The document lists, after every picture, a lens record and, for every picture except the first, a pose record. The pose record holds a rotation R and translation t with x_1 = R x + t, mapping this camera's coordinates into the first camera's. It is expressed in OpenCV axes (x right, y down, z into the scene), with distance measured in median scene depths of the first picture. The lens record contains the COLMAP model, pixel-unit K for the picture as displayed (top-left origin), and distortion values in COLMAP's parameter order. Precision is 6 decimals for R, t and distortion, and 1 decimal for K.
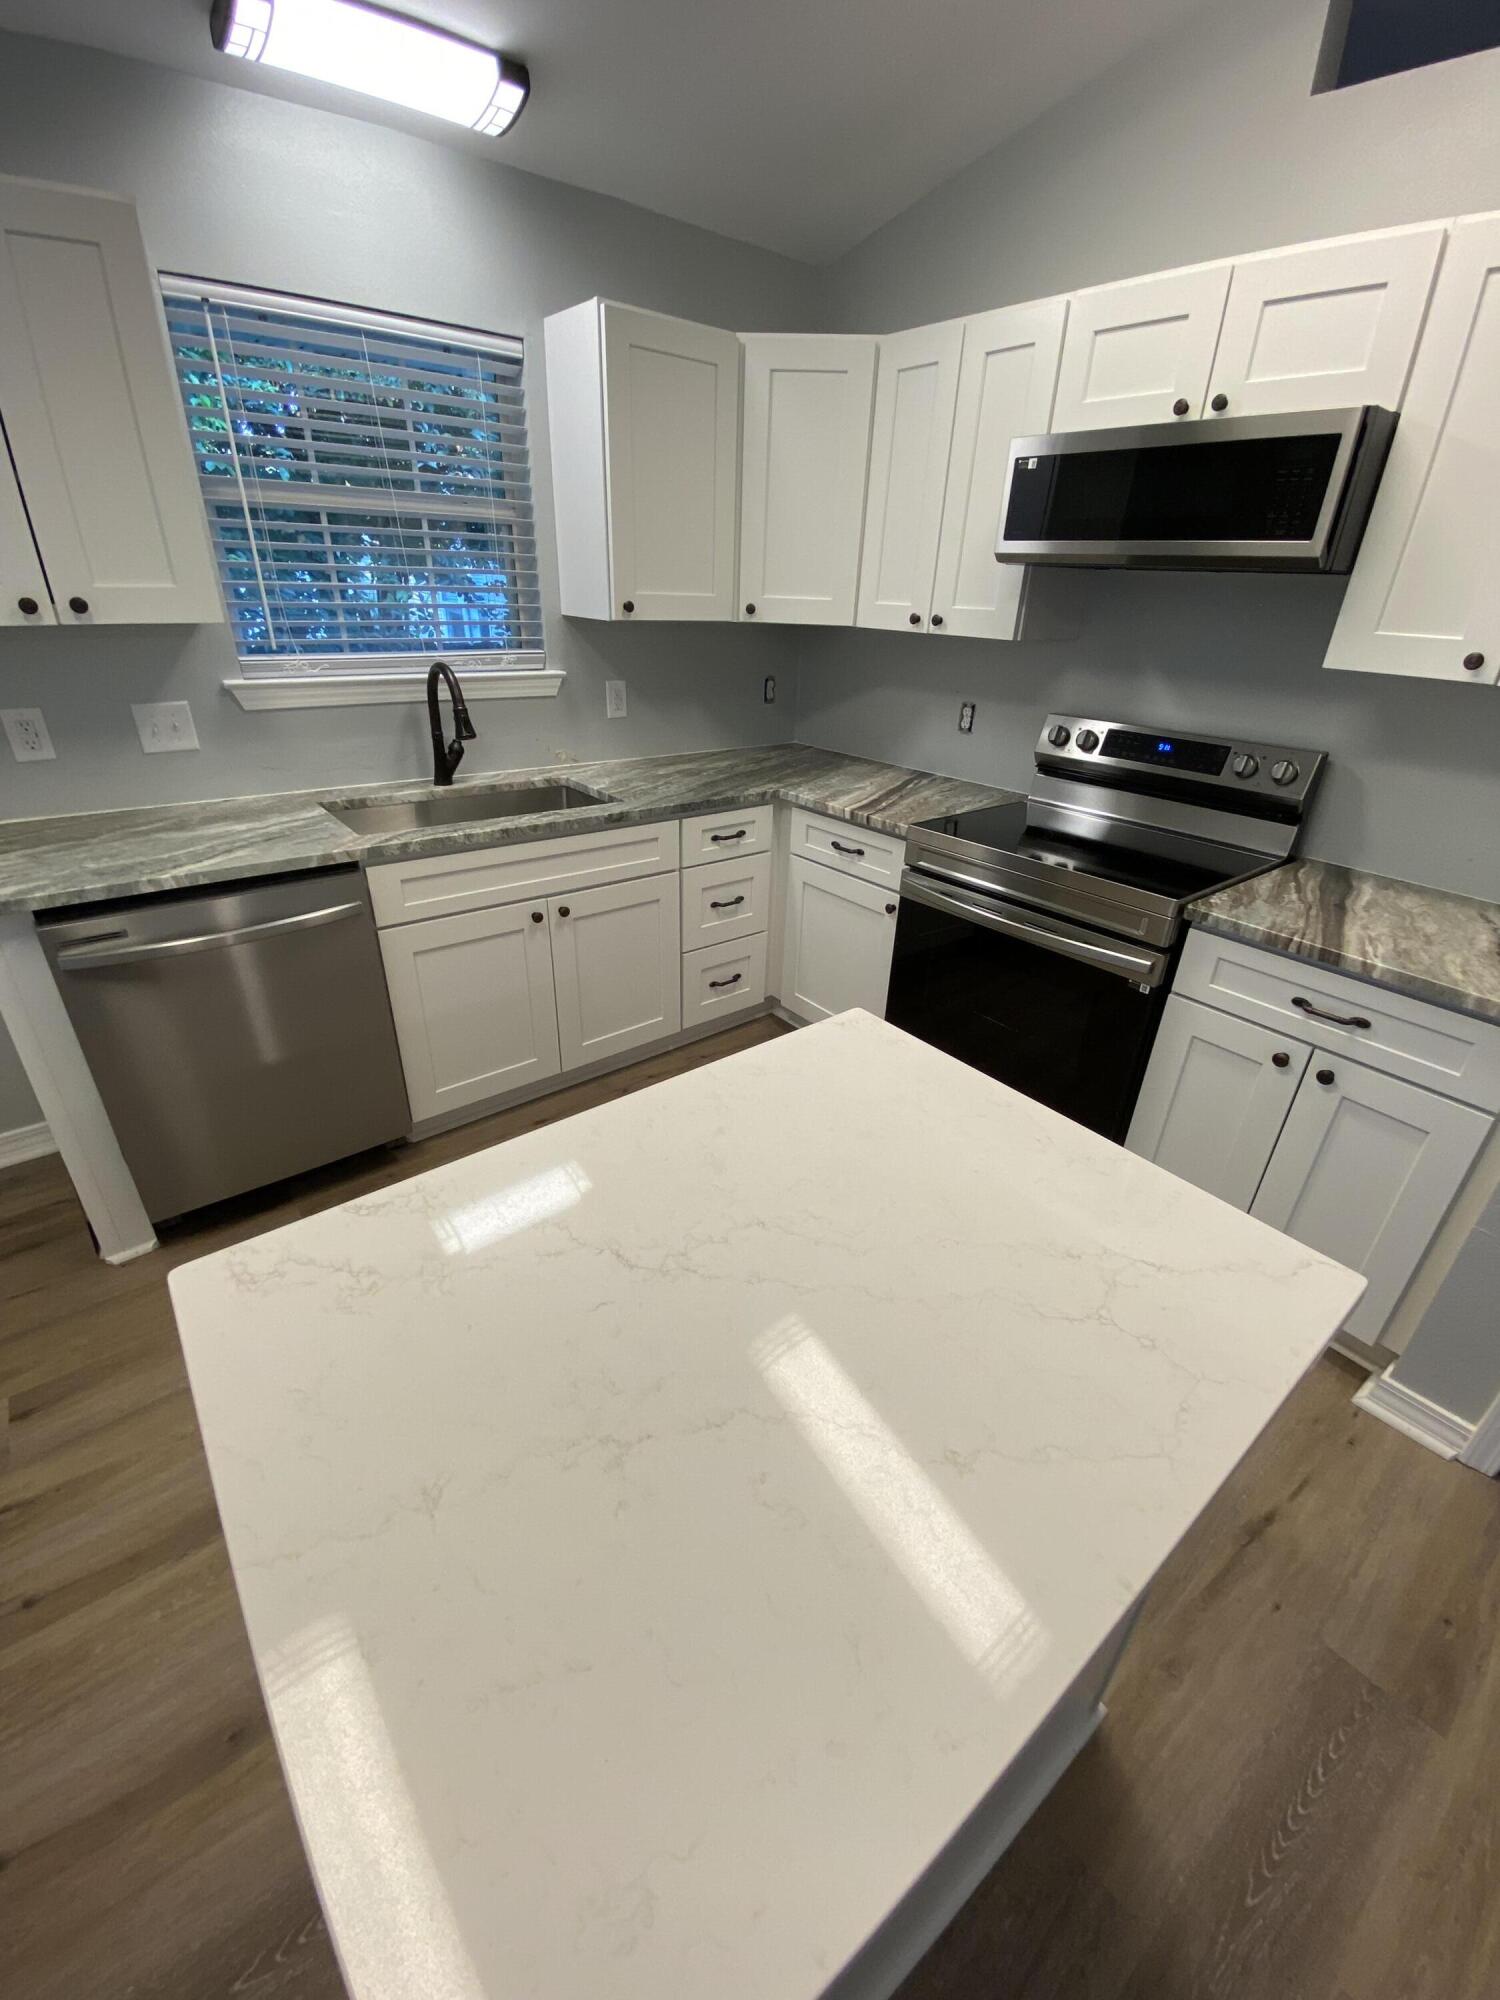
lens RADIAL K [[803.3, 0, 752.7], [0, 803.3, 1003.6], [0, 0, 1]] dist [0.033145, -0.029908]
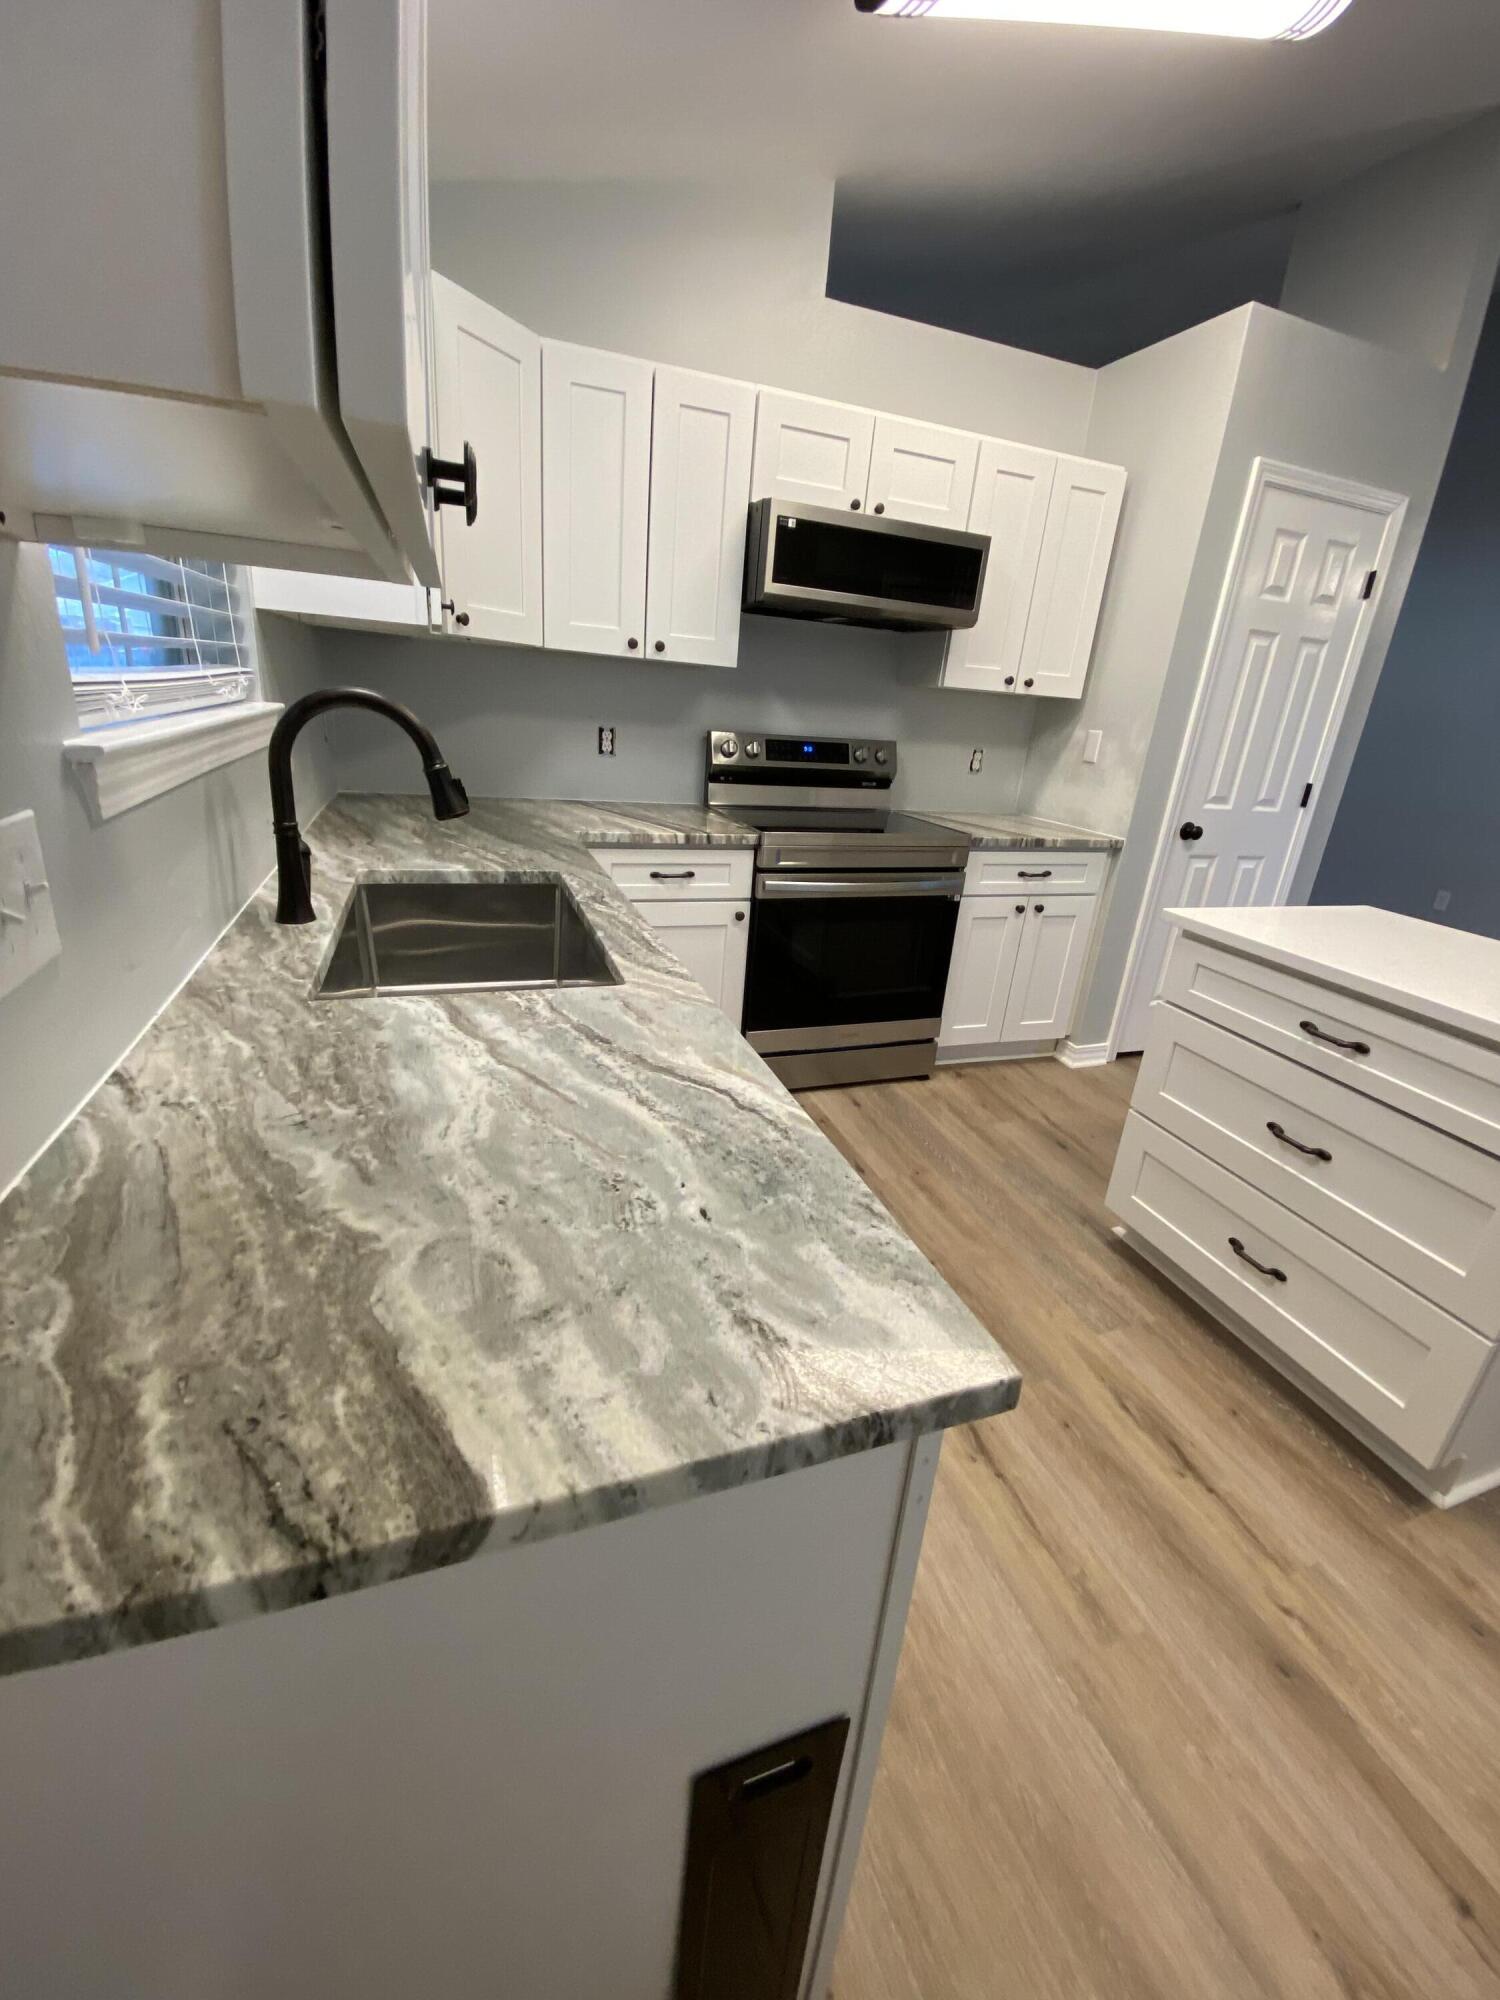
lens RADIAL K [[803.3, 0, 752.7], [0, 803.3, 1003.6], [0, 0, 1]] dist [0.033145, -0.029908]
pose [[0.338424, -0.347460, 0.874495, -0.995713], [0.376857, 0.901593, 0.212386, -0.294014], [-0.862234, 0.257684, 0.436063, 0.702058]]
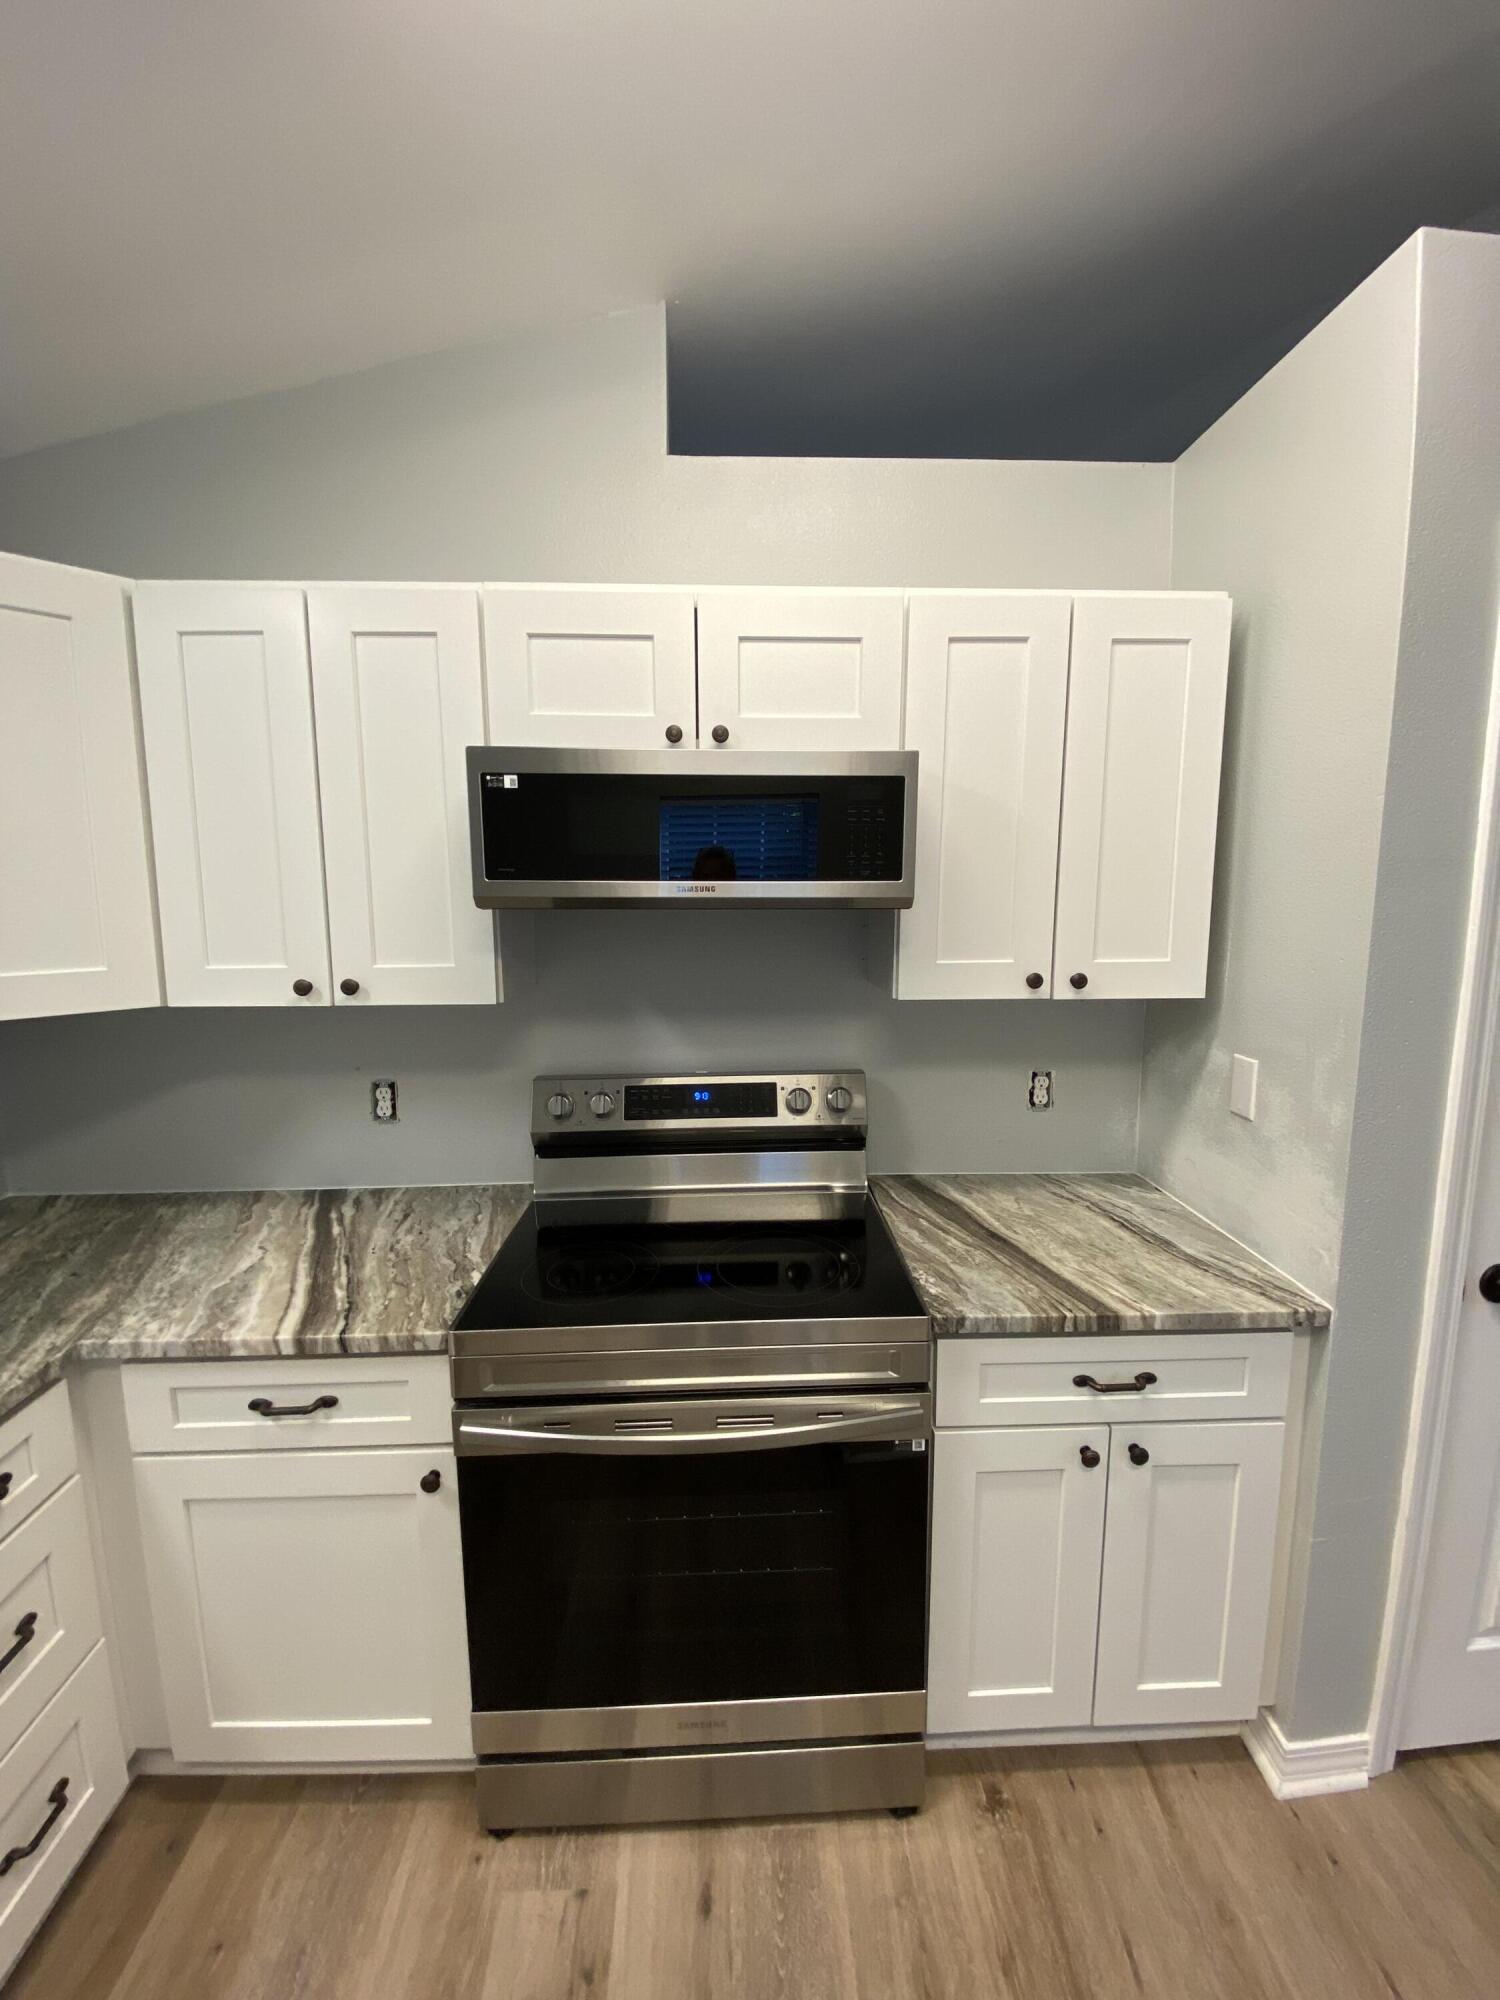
lens RADIAL K [[803.3, 0, 752.7], [0, 803.3, 1003.6], [0, 0, 1]] dist [0.033145, -0.029908]
pose [[0.603931, -0.141961, 0.784293, -0.097521], [0.391722, 0.909834, -0.136954, -0.315731], [-0.694134, 0.389935, 0.605086, 0.507618]]
